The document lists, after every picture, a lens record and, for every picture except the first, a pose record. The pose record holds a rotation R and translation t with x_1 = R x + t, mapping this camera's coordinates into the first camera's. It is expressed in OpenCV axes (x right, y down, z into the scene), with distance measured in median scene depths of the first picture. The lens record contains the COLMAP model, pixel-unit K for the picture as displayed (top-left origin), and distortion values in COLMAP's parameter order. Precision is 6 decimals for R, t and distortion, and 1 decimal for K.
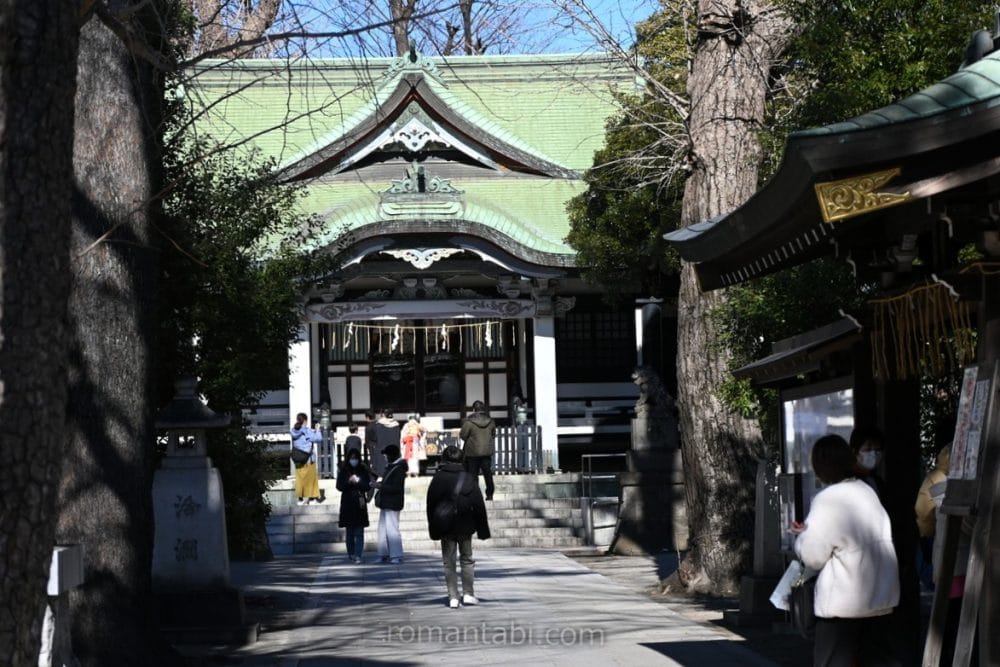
lens RADIAL K [[3091.5, 0, 500.0], [0, 3091.5, 333.5], [0, 0, 1]] dist [0.033268, -0.003844]
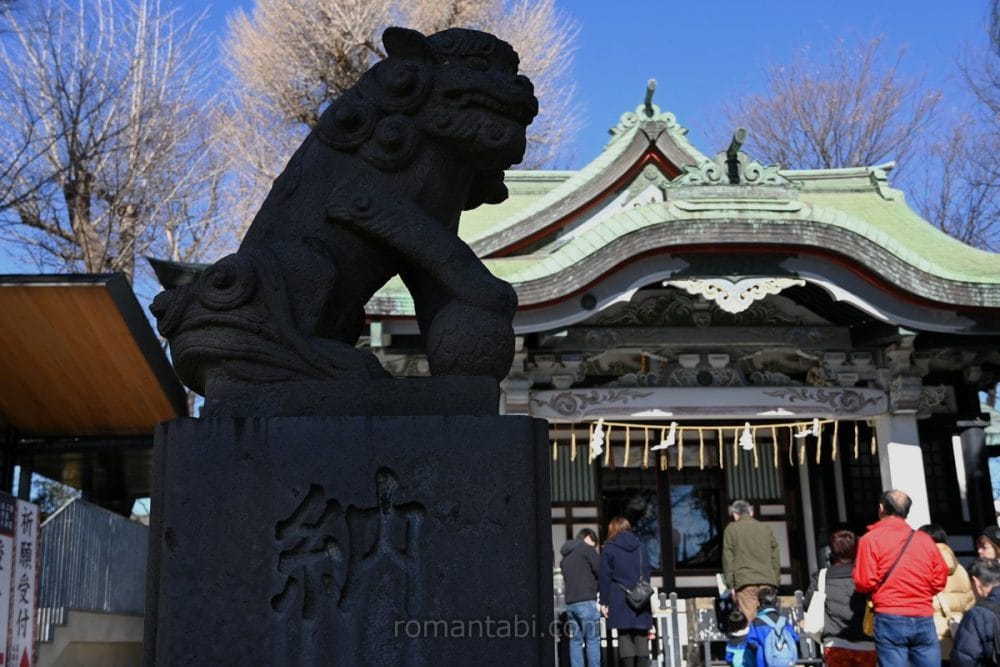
lens RADIAL K [[1104.9, 0, 500.0], [0, 1104.9, 333.5], [0, 0, 1]] dist [0.008719, -0.033622]
pose [[0.999982, 0.005786, -0.001653, -0.068144], [-0.006010, 0.974061, -0.226204, 0.030424], [0.000301, 0.226210, 0.974078, 0.776150]]
